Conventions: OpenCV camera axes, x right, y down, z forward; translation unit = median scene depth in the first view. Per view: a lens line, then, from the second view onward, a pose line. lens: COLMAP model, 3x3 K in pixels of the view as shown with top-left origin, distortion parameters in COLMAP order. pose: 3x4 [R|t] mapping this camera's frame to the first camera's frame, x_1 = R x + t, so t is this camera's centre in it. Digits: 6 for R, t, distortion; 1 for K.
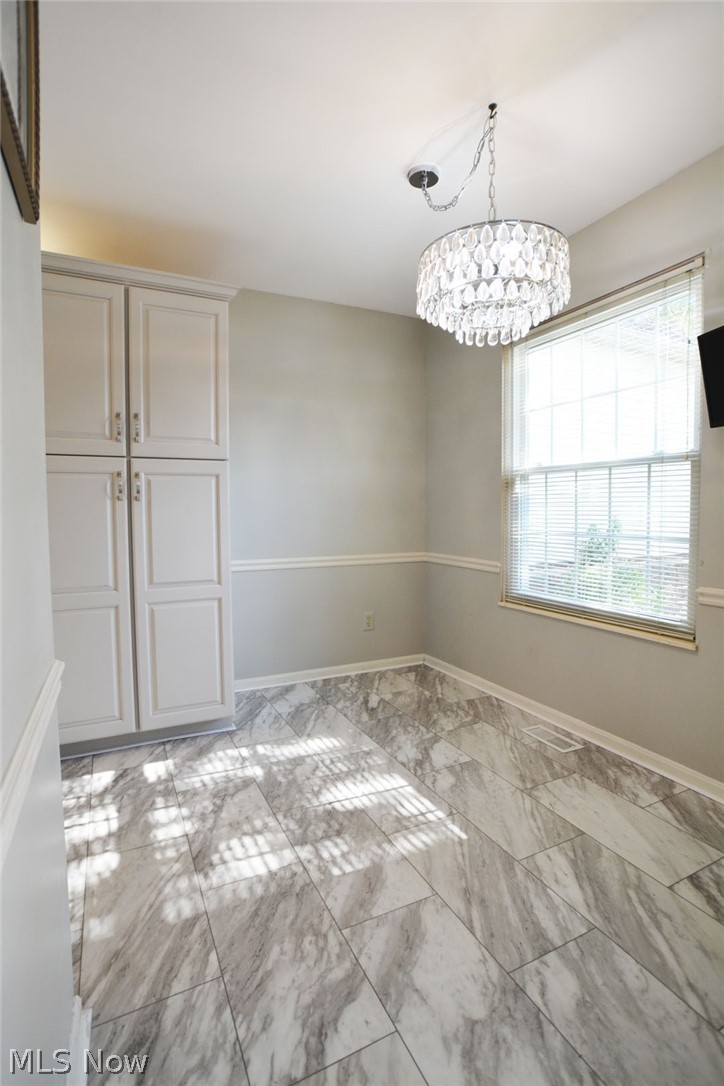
lens RADIAL K [[513.8, 0, 362.0], [0, 513.8, 543.0], [0, 0, 1]] dist [-0.043453, 0.000368]
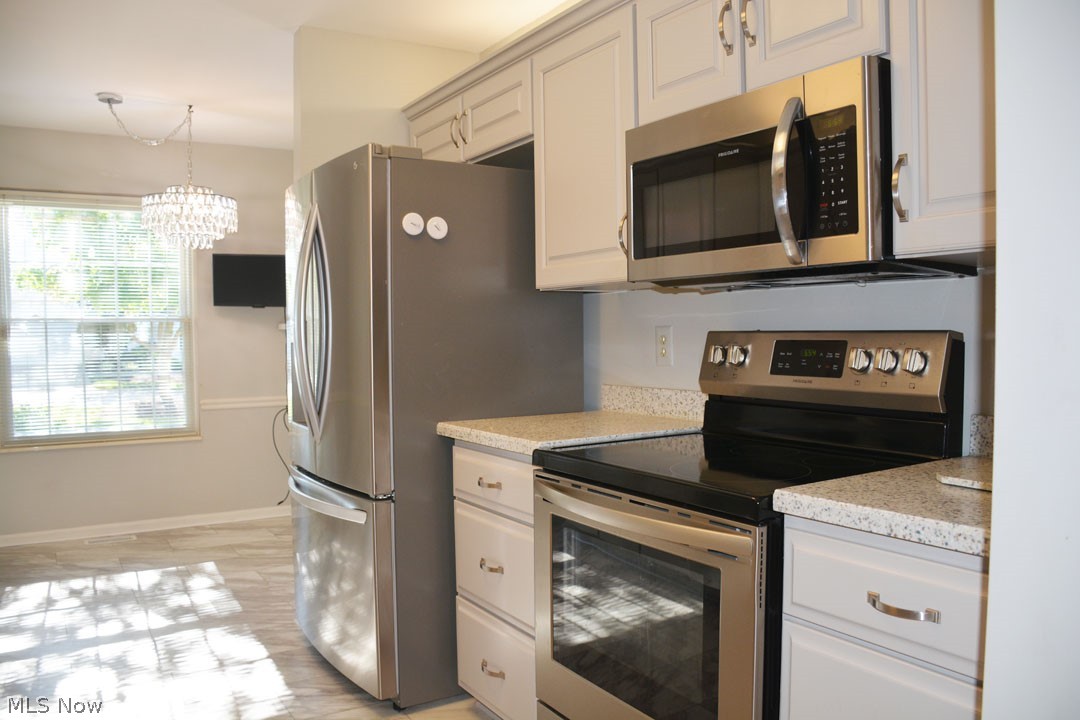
lens RADIAL K [[871.2, 0, 540.0], [0, 871.2, 360.0], [0, 0, 1]] dist [-0.148066, 0.090248]
pose [[-0.107488, -0.027594, 0.993823, -1.922766], [0.073022, 0.996696, 0.035572, -0.053010], [-0.991521, 0.076395, -0.105118, 0.162798]]
